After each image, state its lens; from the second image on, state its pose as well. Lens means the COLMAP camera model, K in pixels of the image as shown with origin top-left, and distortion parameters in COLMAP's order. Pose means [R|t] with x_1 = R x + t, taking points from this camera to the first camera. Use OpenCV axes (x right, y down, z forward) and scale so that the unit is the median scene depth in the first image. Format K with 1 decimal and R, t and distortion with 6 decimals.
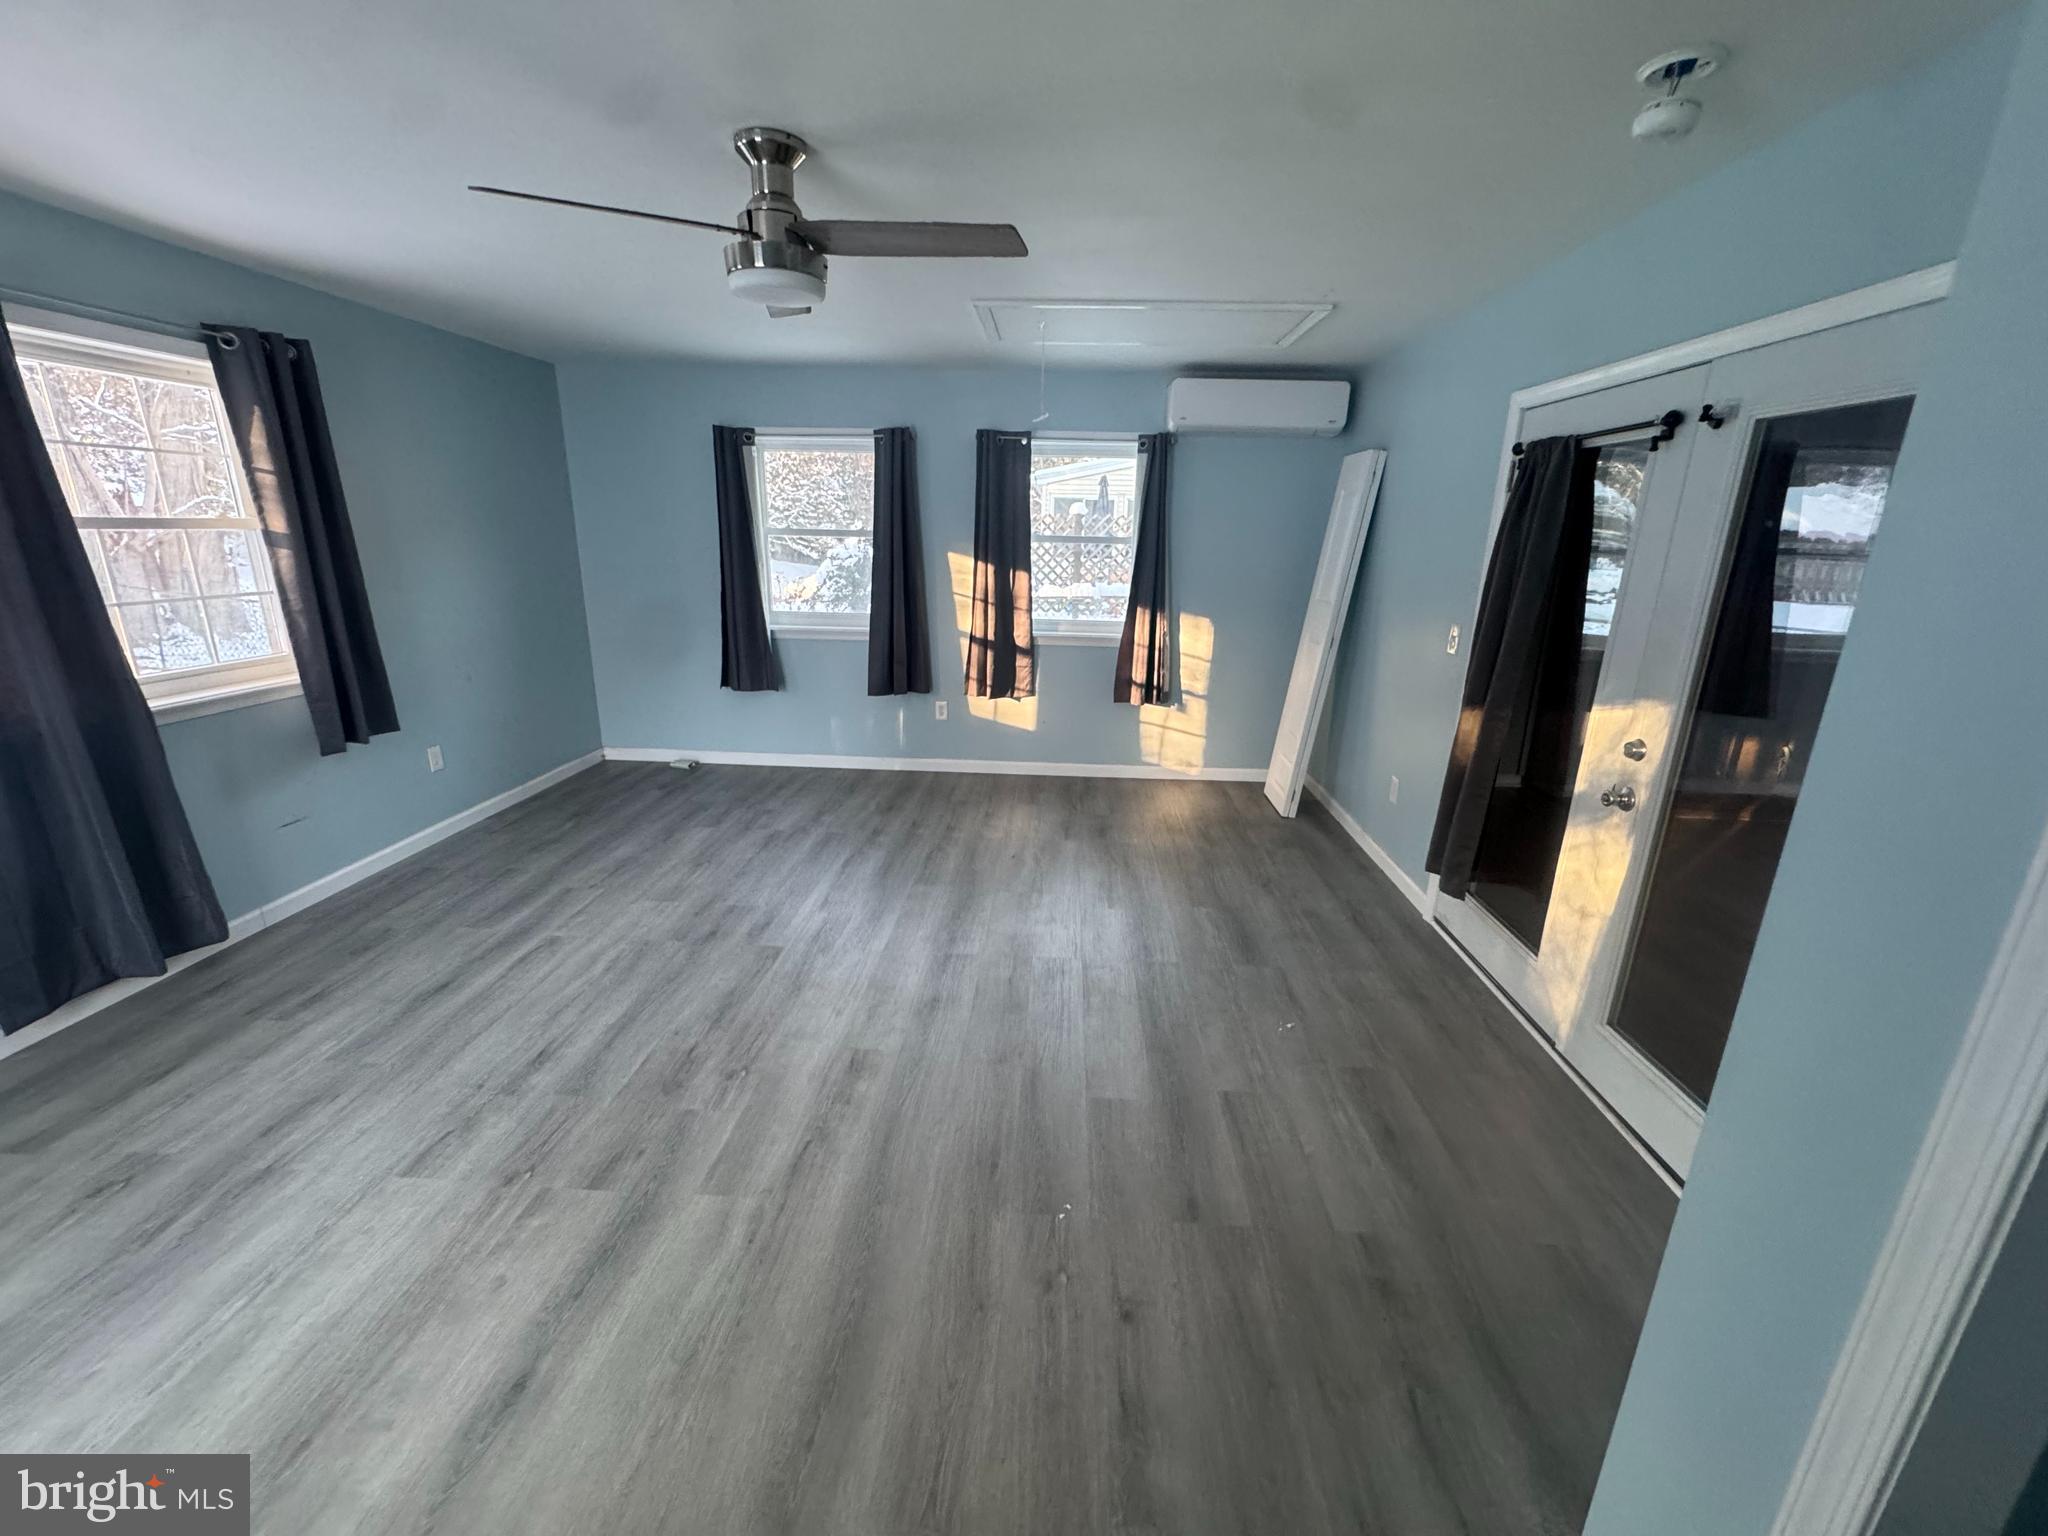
lens RADIAL K [[821.7, 0, 1028.6], [0, 821.7, 760.9], [0, 0, 1]] dist [-0.001076, 0.000082]
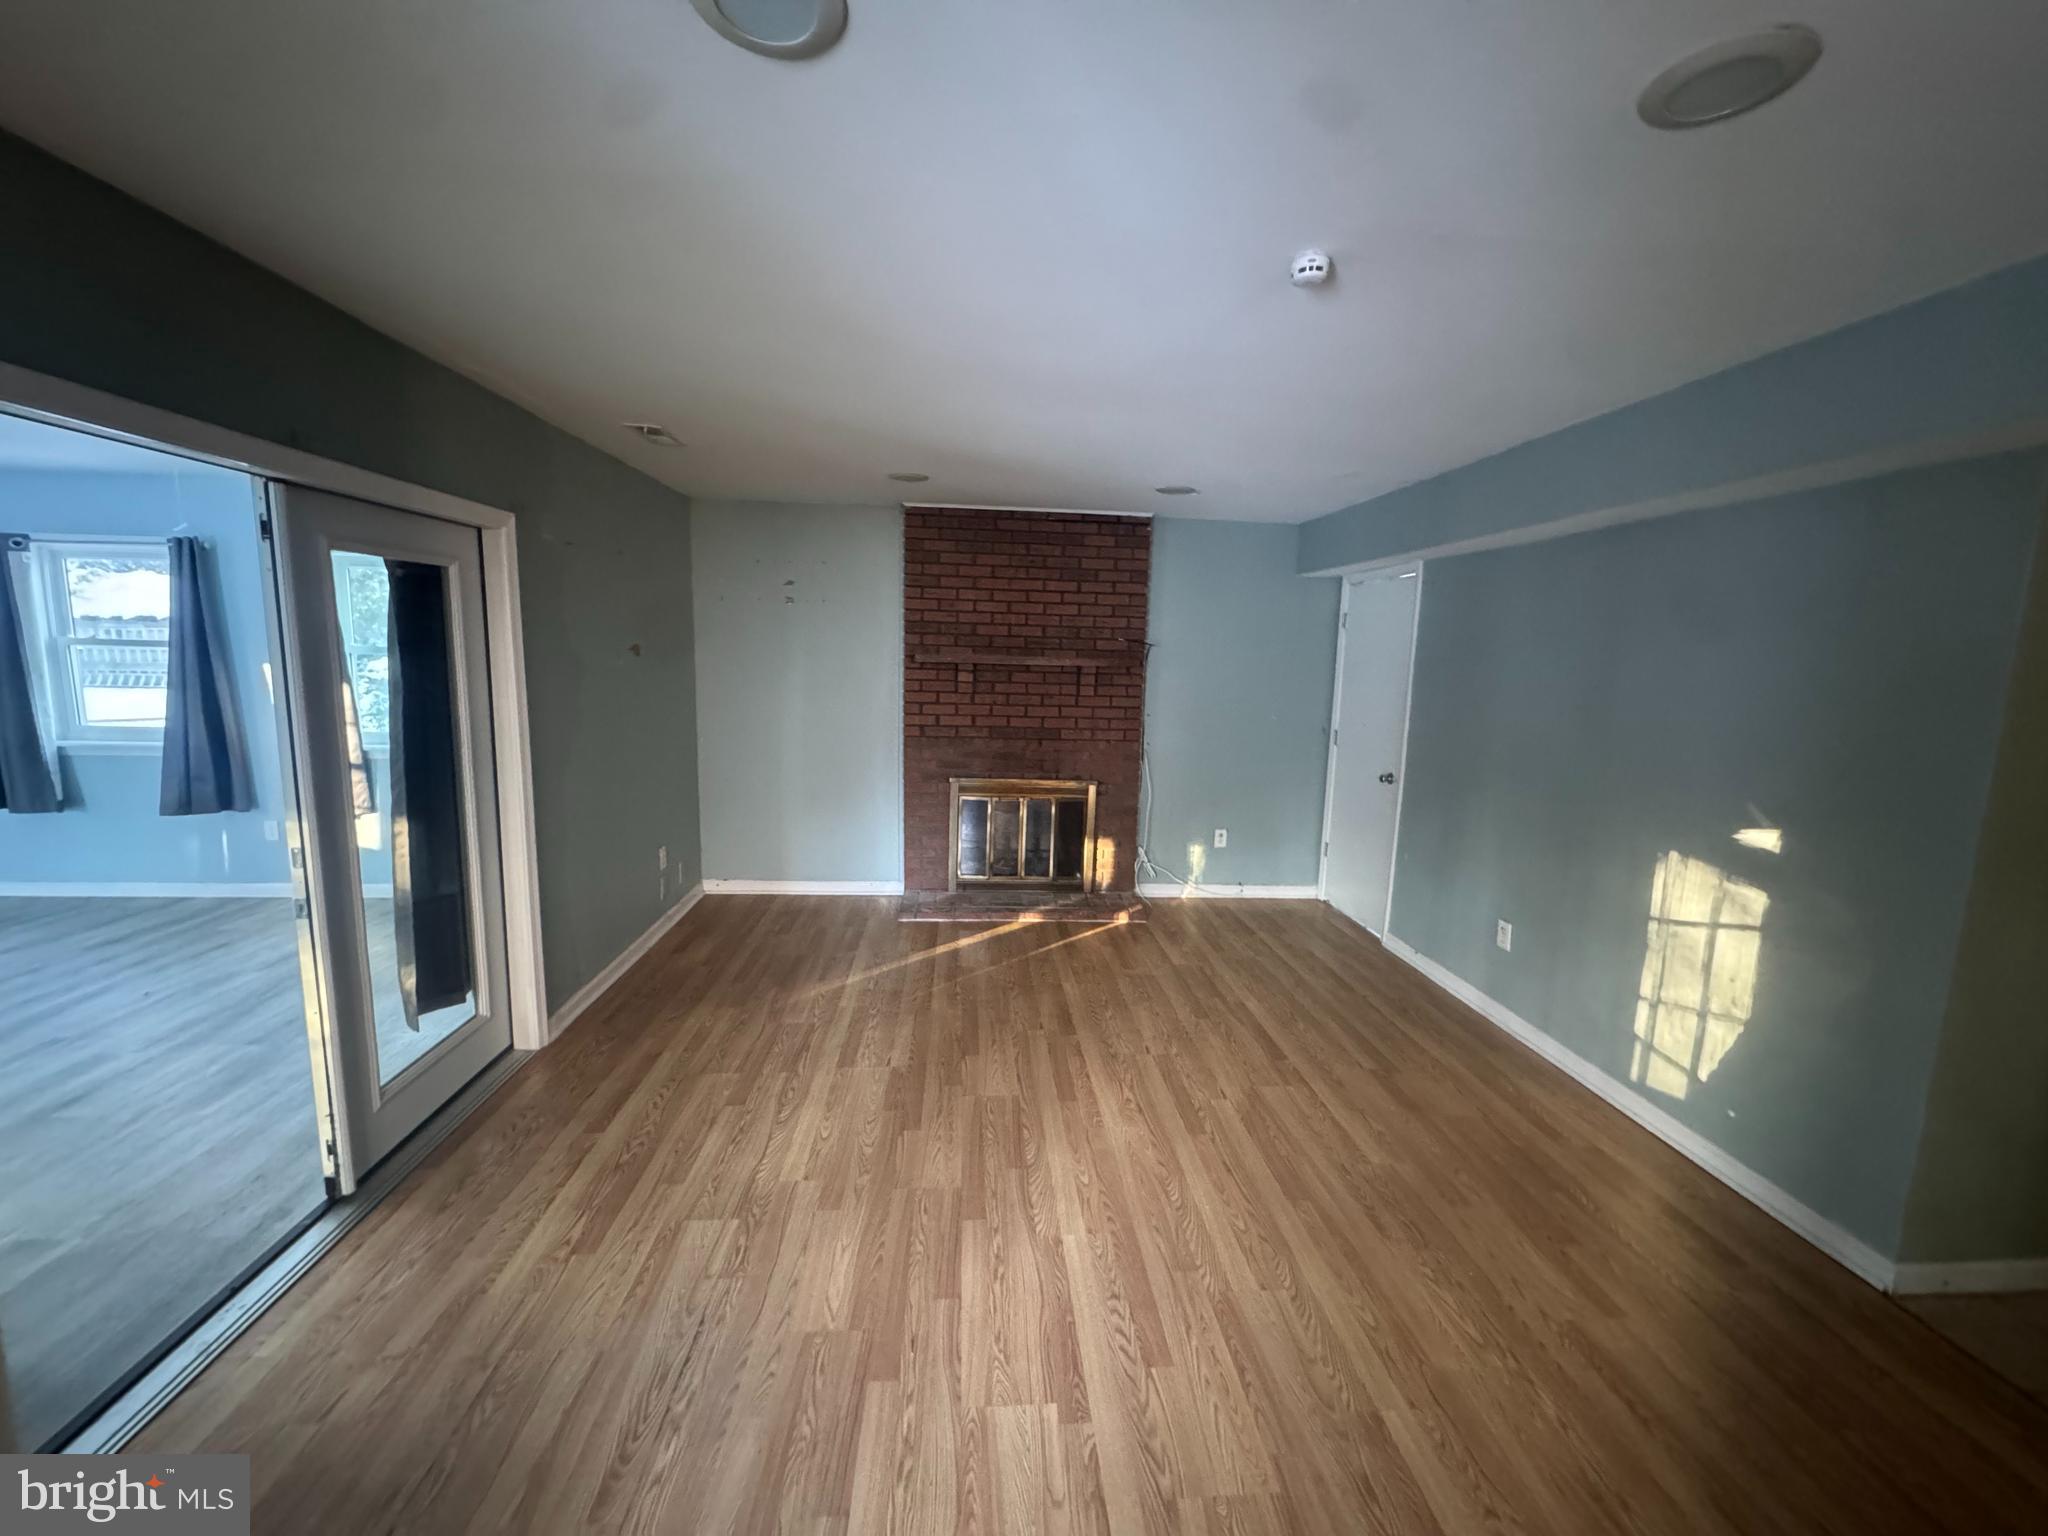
lens RADIAL K [[821.7, 0, 1022.6], [0, 821.7, 773.0], [0, 0, 1]] dist [-0.001076, 0.000082]
pose [[0.993453, -0.016350, 0.113065, 0.651146], [0.030737, 0.991465, -0.126701, 0.017456], [-0.110028, 0.129347, 0.985476, -0.010932]]
